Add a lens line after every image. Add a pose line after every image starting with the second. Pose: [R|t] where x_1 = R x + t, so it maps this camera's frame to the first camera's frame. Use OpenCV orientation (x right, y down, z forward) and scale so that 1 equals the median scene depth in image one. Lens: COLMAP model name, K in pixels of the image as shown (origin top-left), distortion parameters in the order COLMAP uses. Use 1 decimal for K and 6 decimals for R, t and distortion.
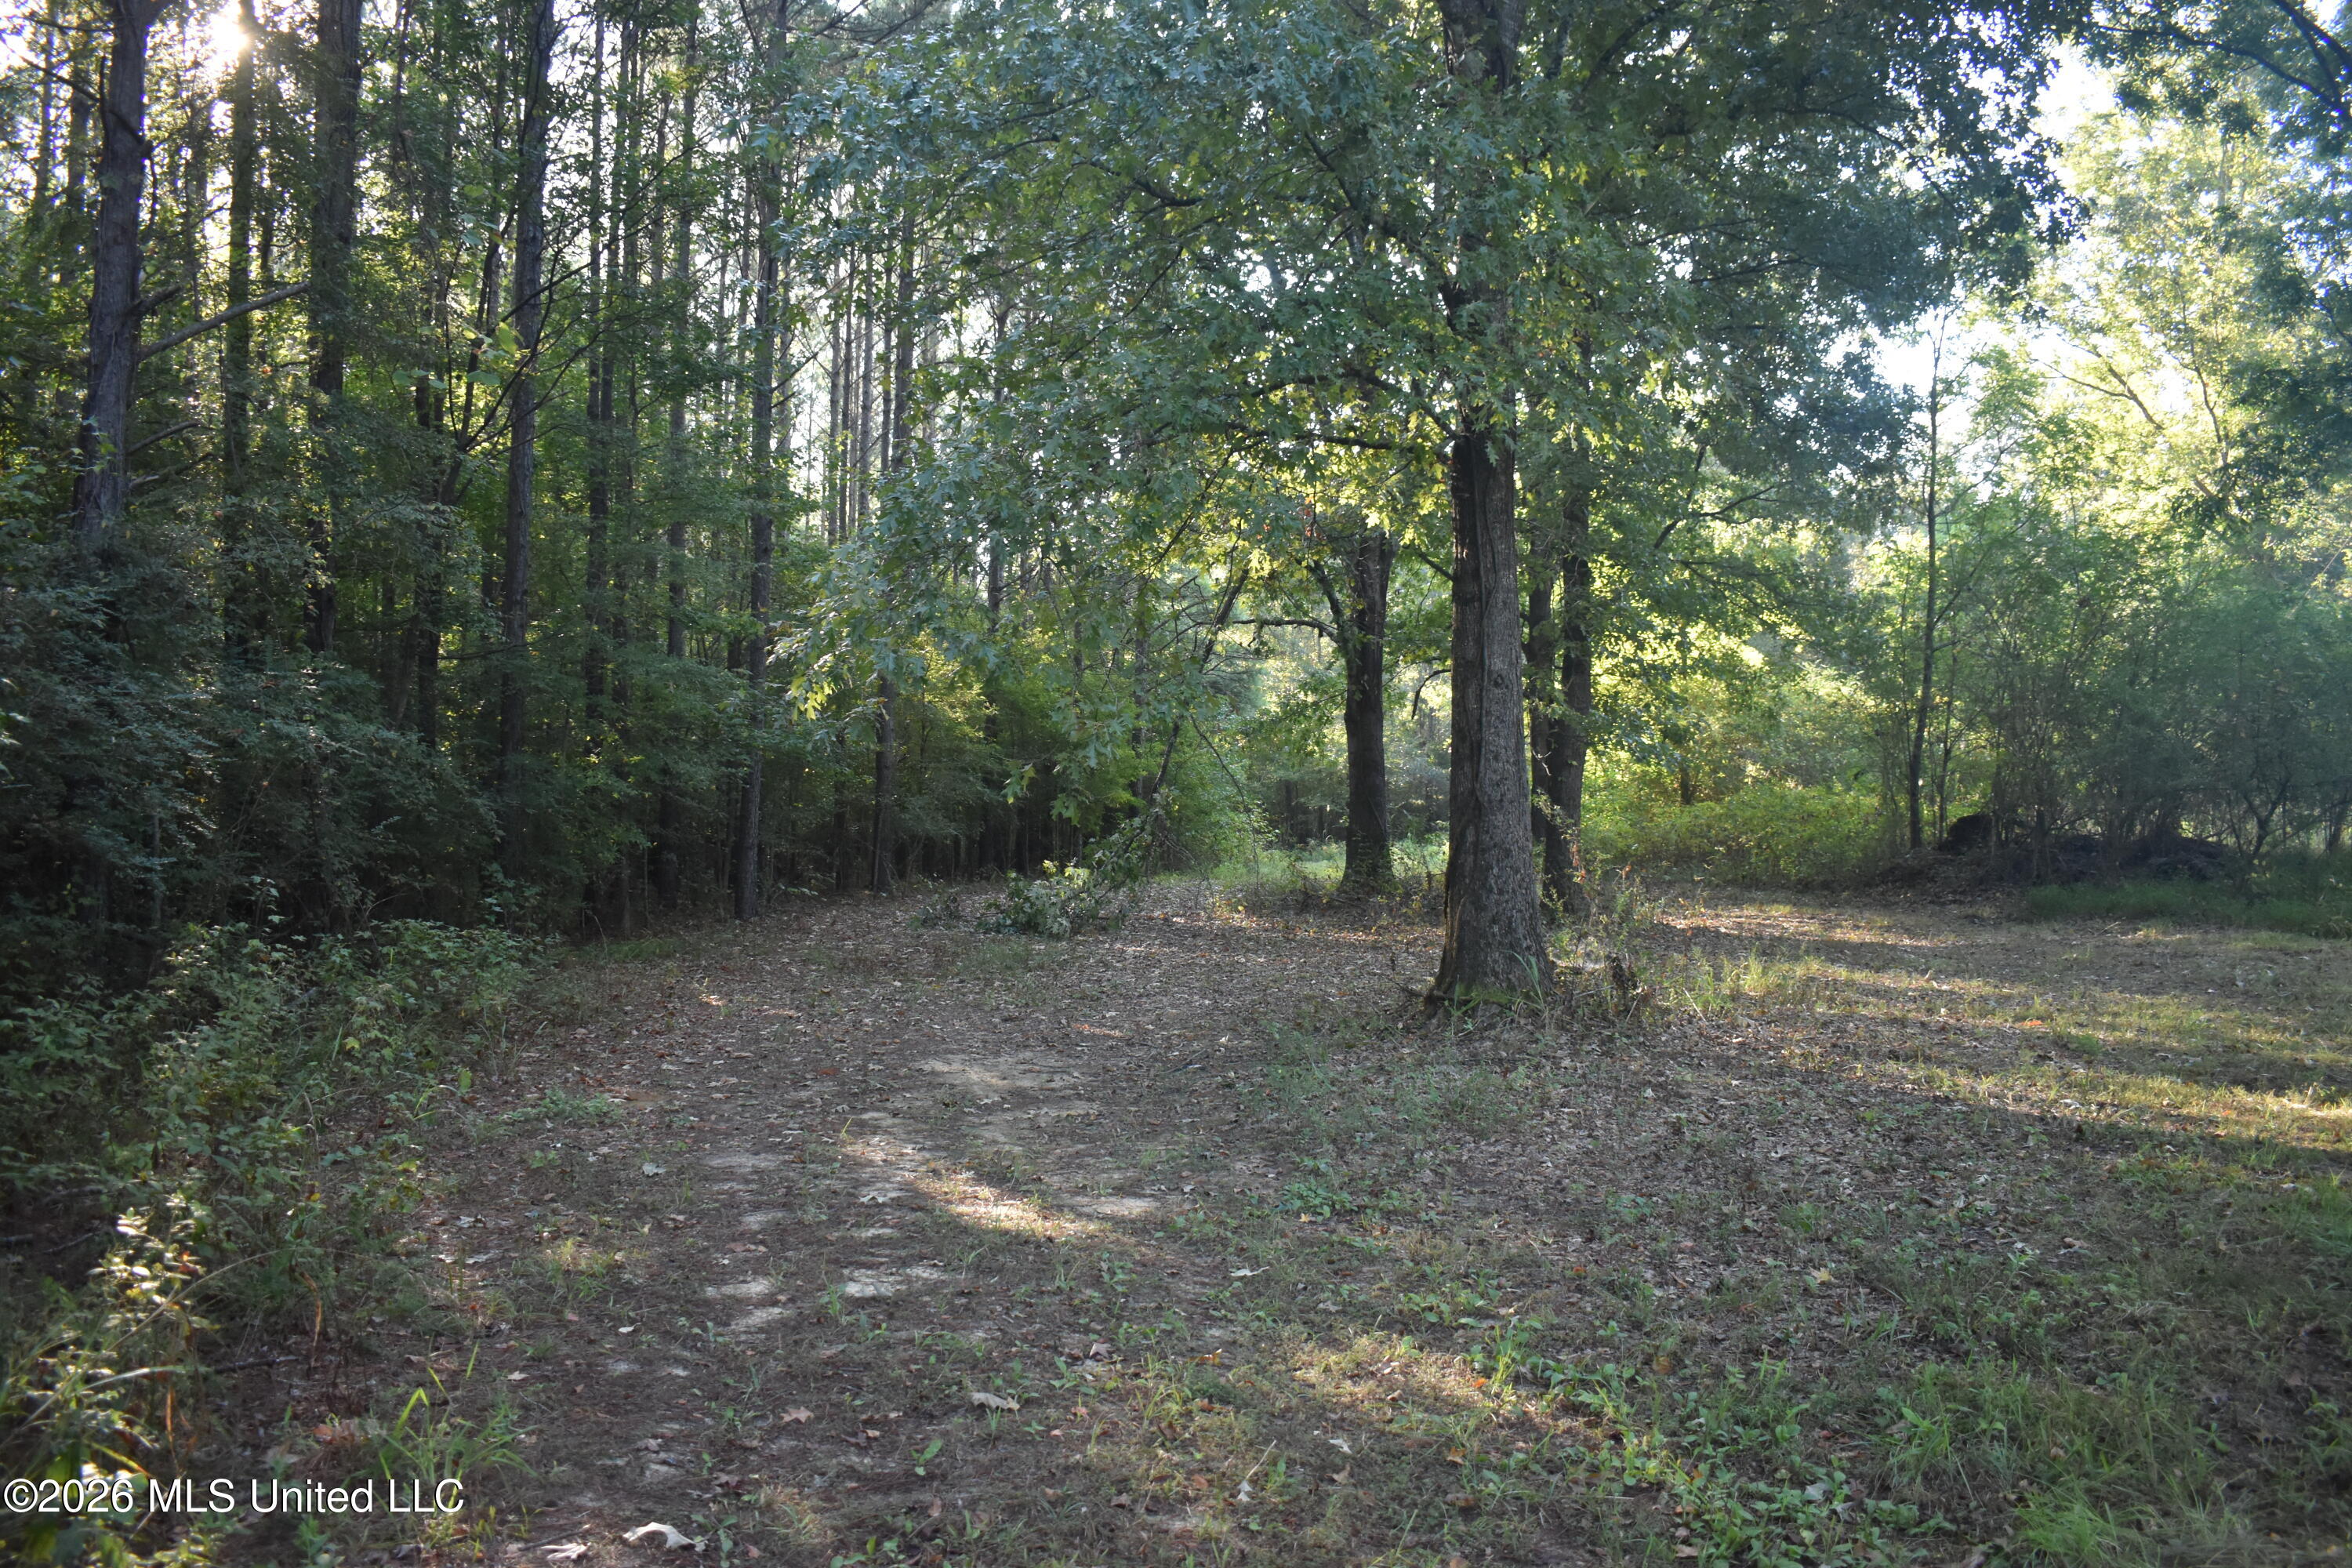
lens RADIAL K [[1830.9, 0, 1175.1], [0, 1830.9, 783.6], [0, 0, 1]] dist [-0.095113, 0.014566]
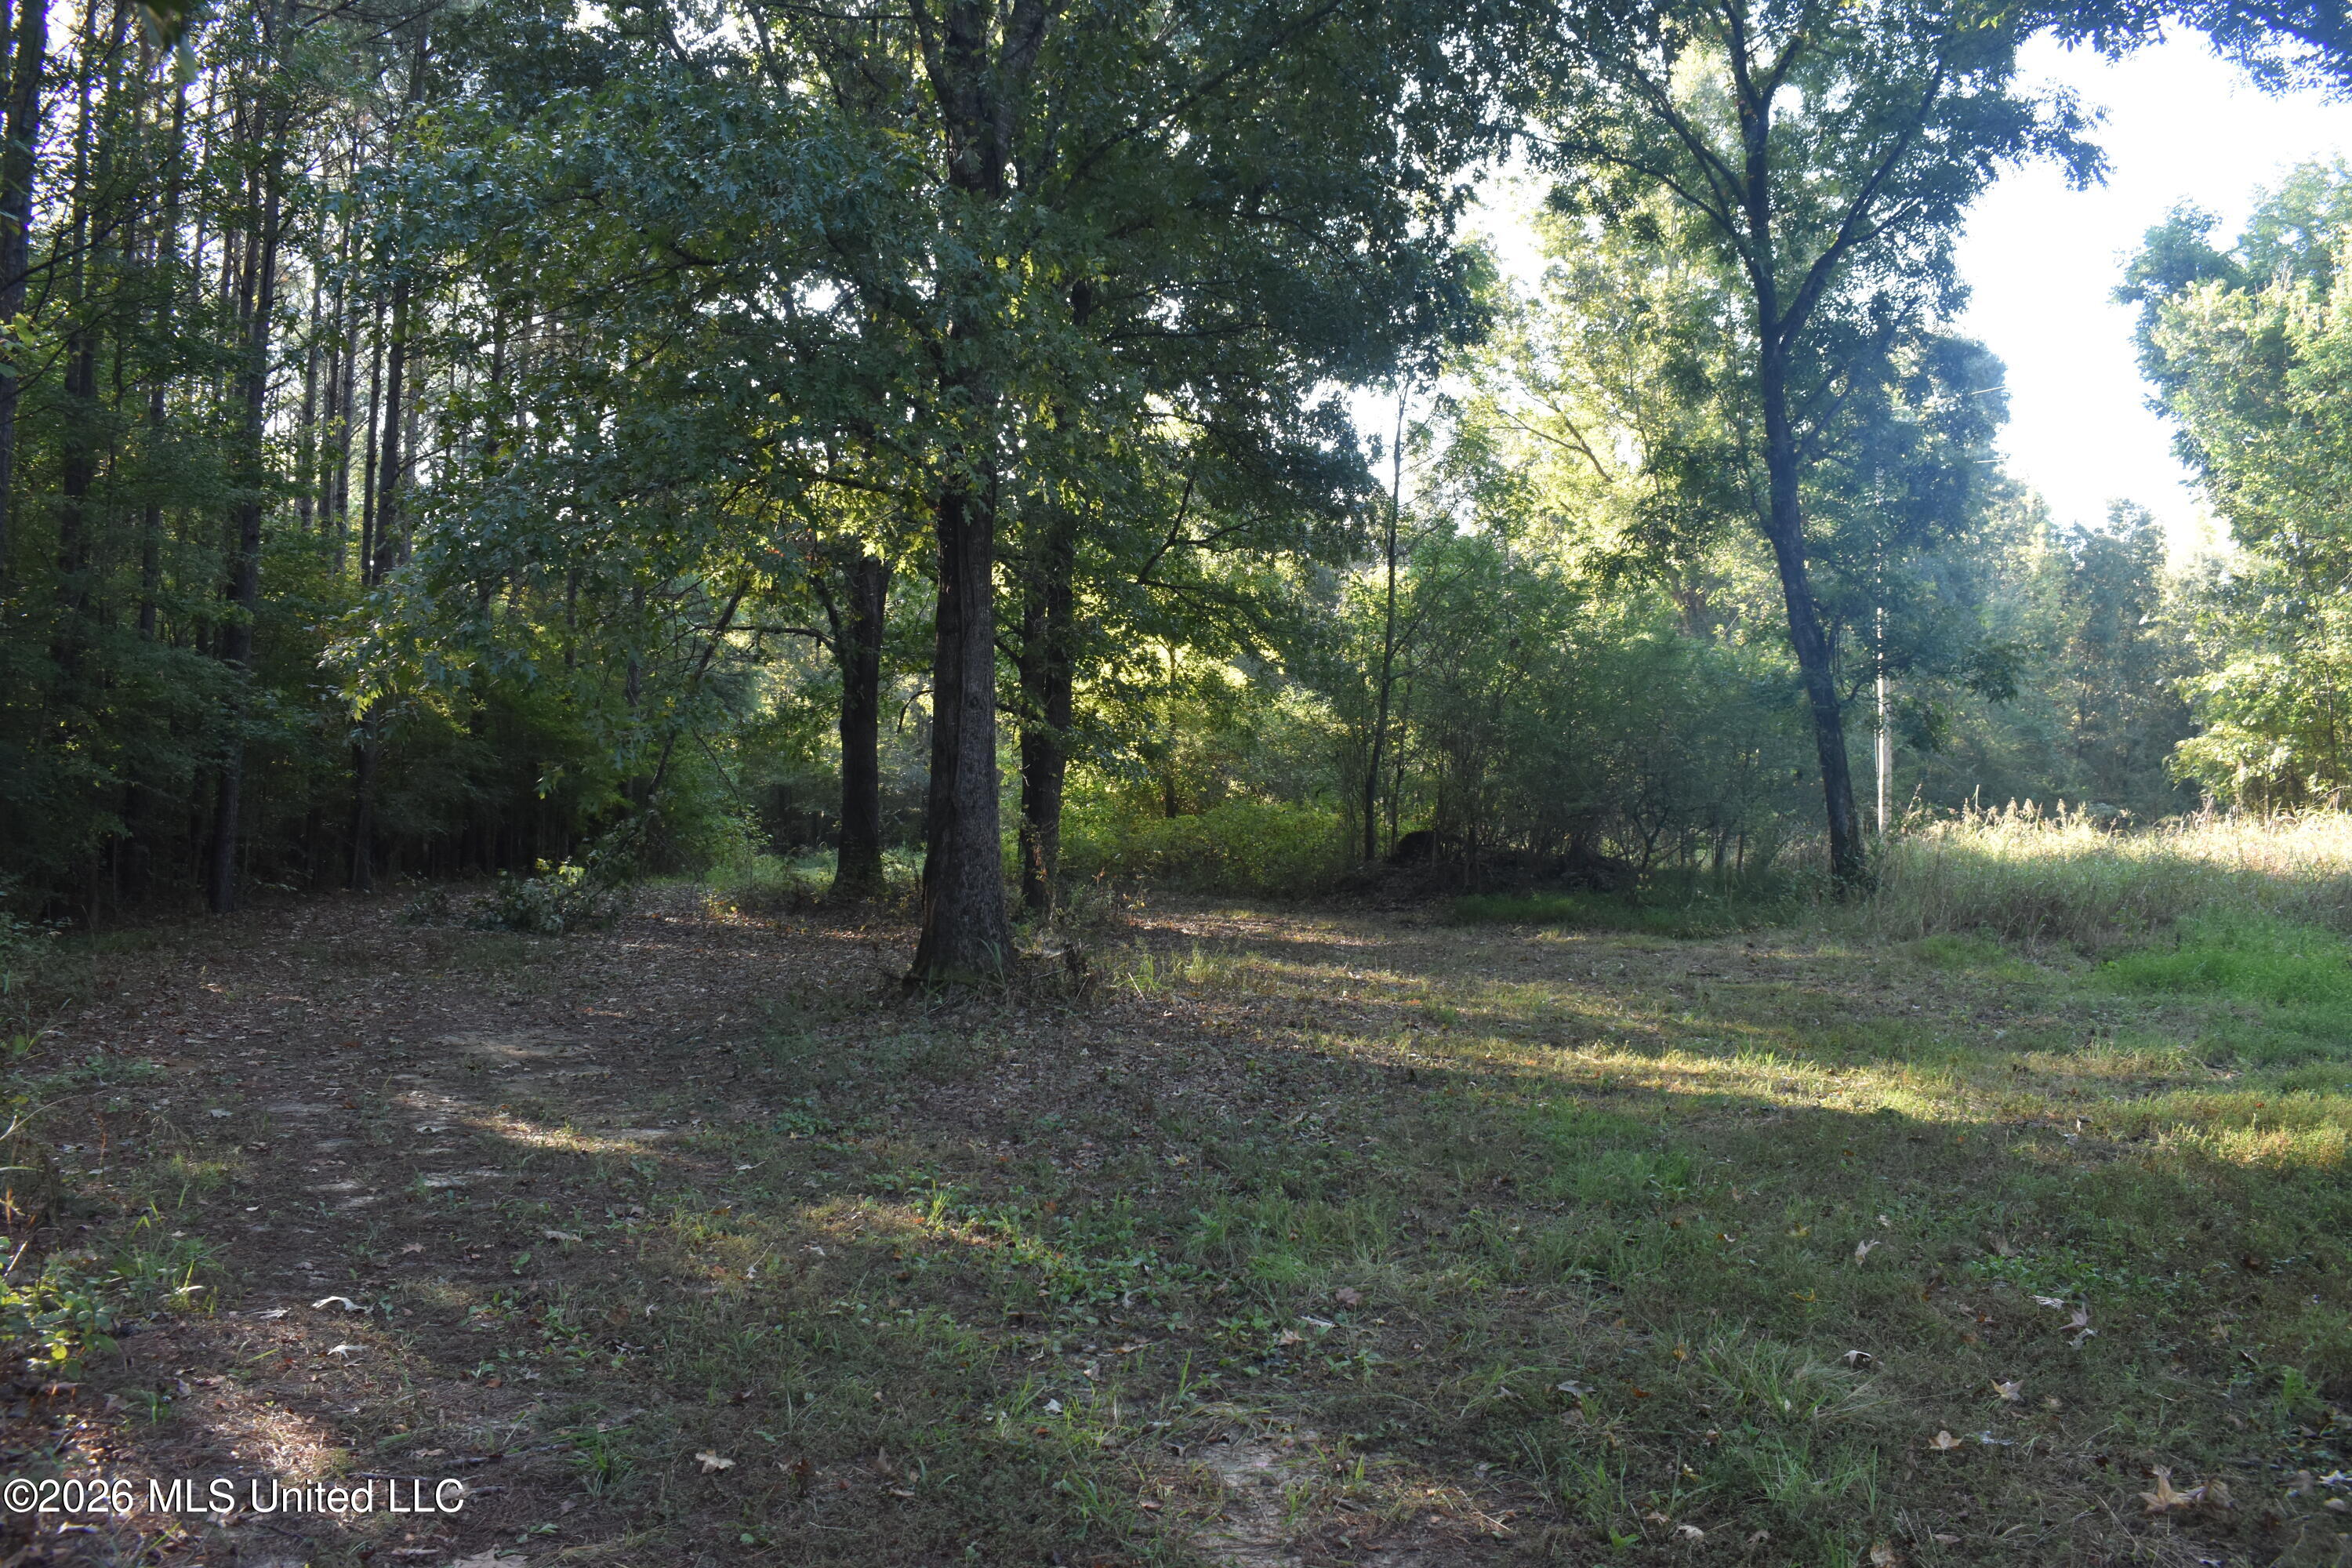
lens RADIAL K [[1996.9, 0, 1180.9], [0, 1996.9, 765.4], [0, 0, 1]] dist [-0.090625, 0.018883]
pose [[0.966010, 0.025814, 0.257214, -0.012933], [-0.022439, 0.999619, -0.016049, 0.000253], [-0.257530, 0.009732, 0.966221, -0.173686]]
